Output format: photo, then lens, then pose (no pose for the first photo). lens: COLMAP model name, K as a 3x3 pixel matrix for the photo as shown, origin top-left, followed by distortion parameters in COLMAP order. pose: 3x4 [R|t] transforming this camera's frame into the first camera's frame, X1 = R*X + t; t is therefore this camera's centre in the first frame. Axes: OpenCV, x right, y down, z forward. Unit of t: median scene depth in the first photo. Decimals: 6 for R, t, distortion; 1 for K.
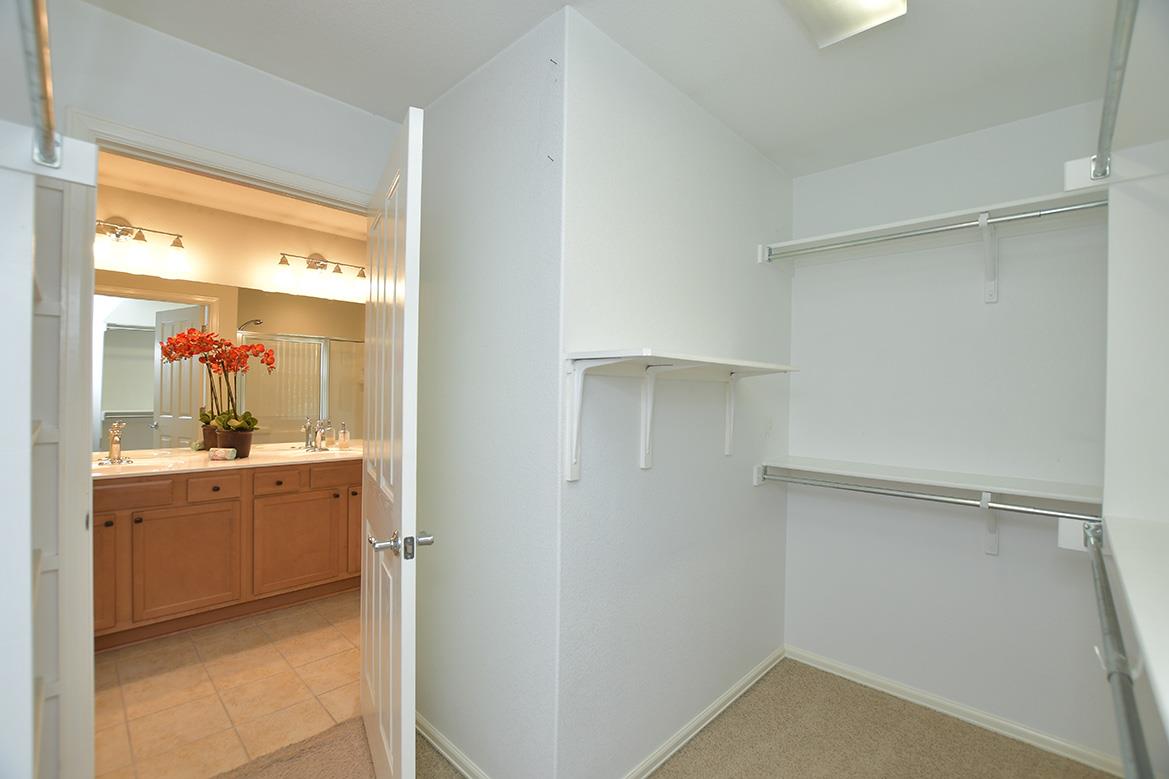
lens RADIAL K [[511.5, 0, 574.0], [0, 511.5, 392.9], [0, 0, 1]] dist [-0.028314, 0.000152]
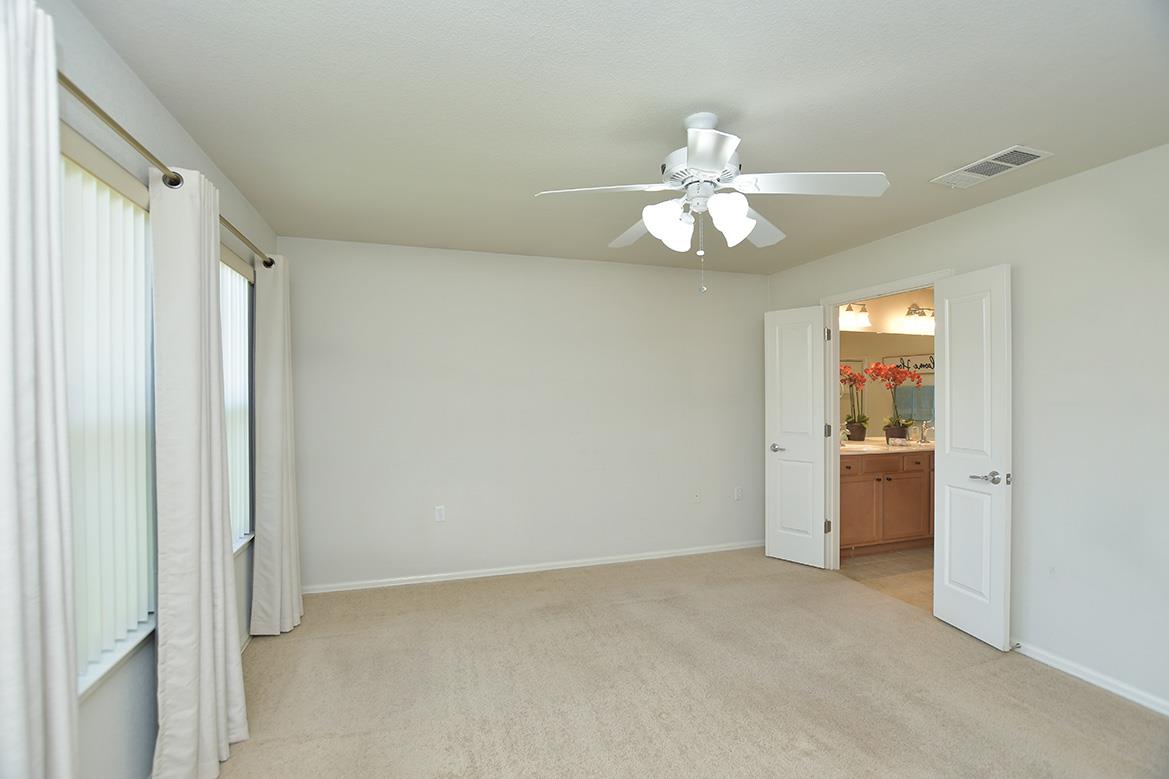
lens RADIAL K [[511.5, 0, 574.0], [0, 511.5, 392.9], [0, 0, 1]] dist [-0.028314, 0.000152]
pose [[0.887420, -0.021092, -0.460478, -0.860716], [0.013234, 0.999707, -0.020288, -0.012247], [0.460771, 0.011910, 0.887439, -0.846574]]
